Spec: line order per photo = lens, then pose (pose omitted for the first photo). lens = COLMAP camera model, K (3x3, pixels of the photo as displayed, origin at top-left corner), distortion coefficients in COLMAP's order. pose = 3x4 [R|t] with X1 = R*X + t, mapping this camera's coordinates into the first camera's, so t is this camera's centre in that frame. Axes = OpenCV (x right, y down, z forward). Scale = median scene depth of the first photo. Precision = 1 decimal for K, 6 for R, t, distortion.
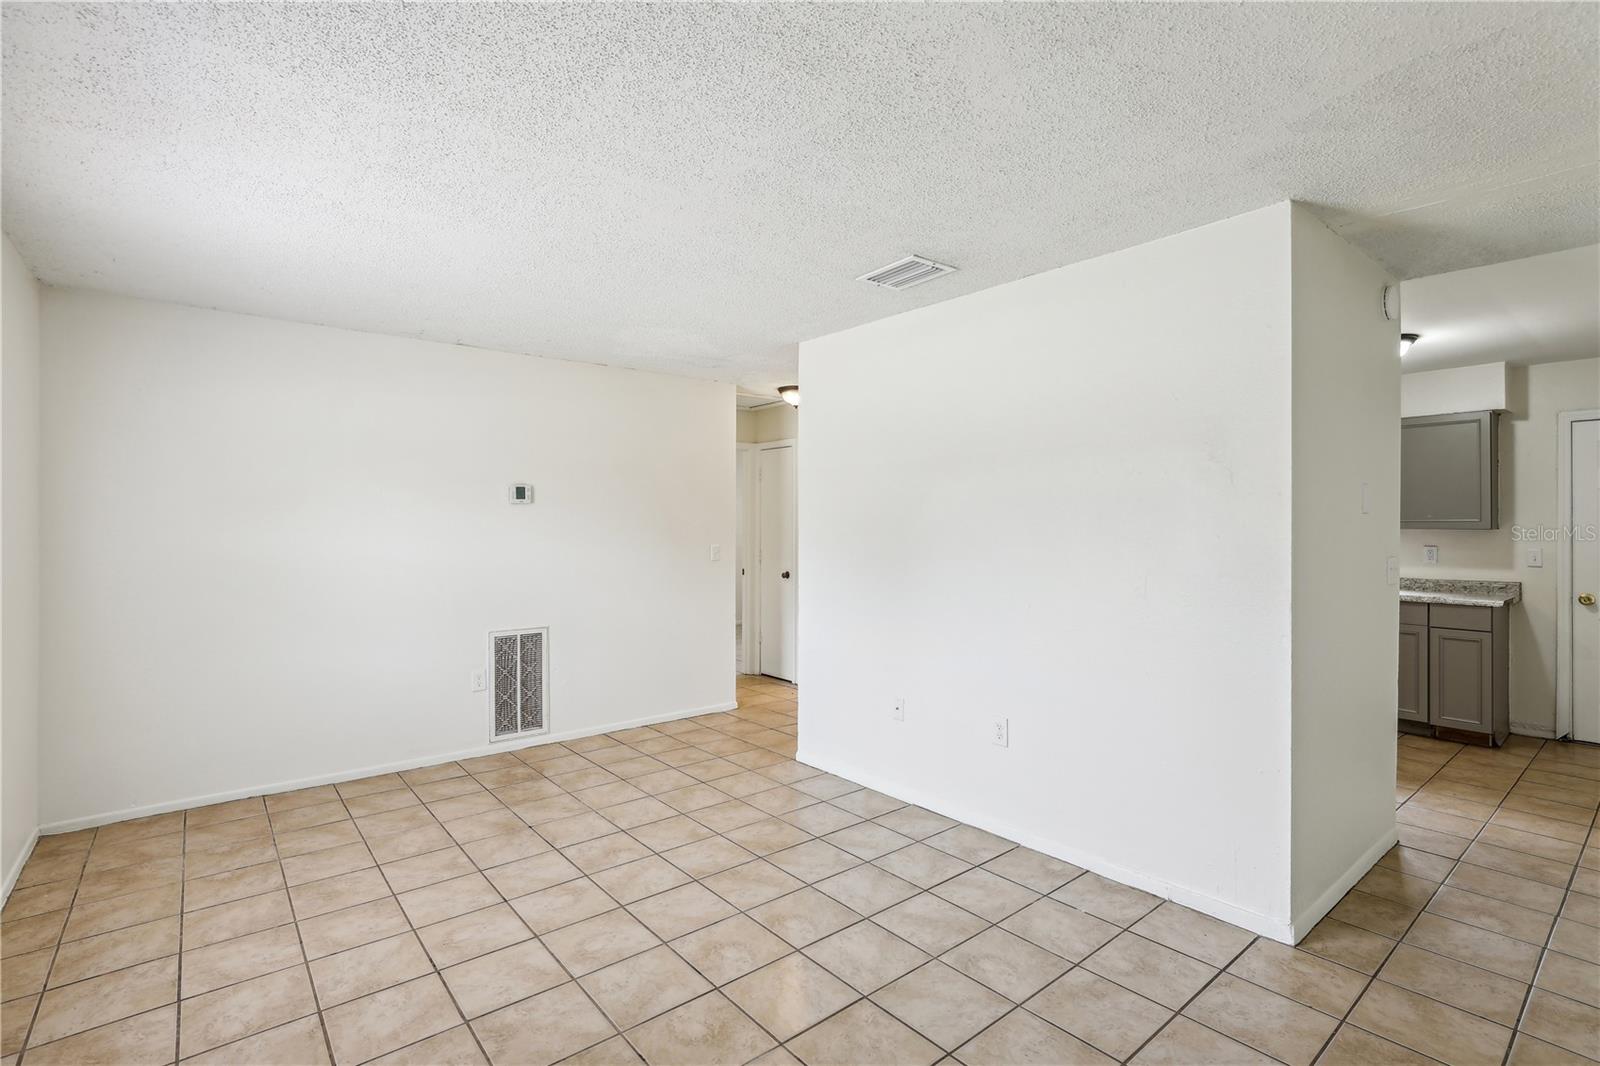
lens RADIAL K [[748.6, 0, 800.7], [0, 748.6, 524.8], [0, 0, 1]] dist [-0.026696, 0.010097]
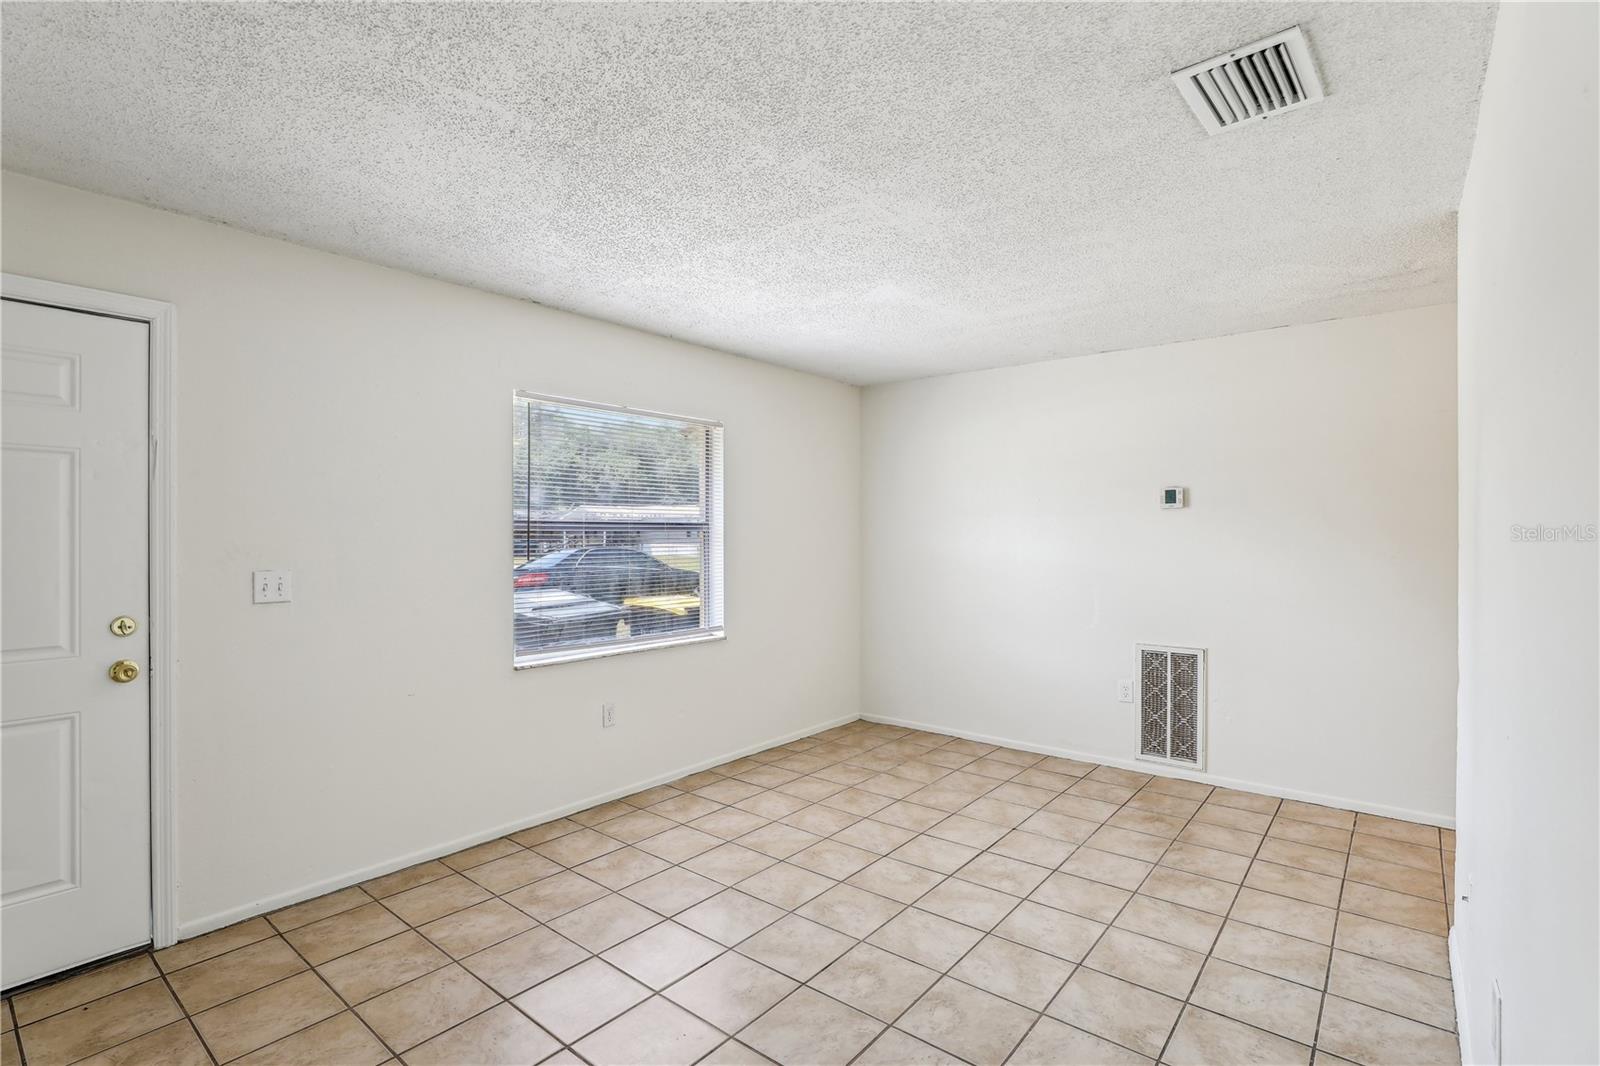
lens RADIAL K [[748.6, 0, 800.7], [0, 748.6, 524.8], [0, 0, 1]] dist [-0.026696, 0.010097]
pose [[0.204963, -0.008558, -0.978732, 0.512471], [-0.000289, 0.999961, -0.008804, -0.000274], [0.978770, 0.002087, 0.204953, 0.449333]]
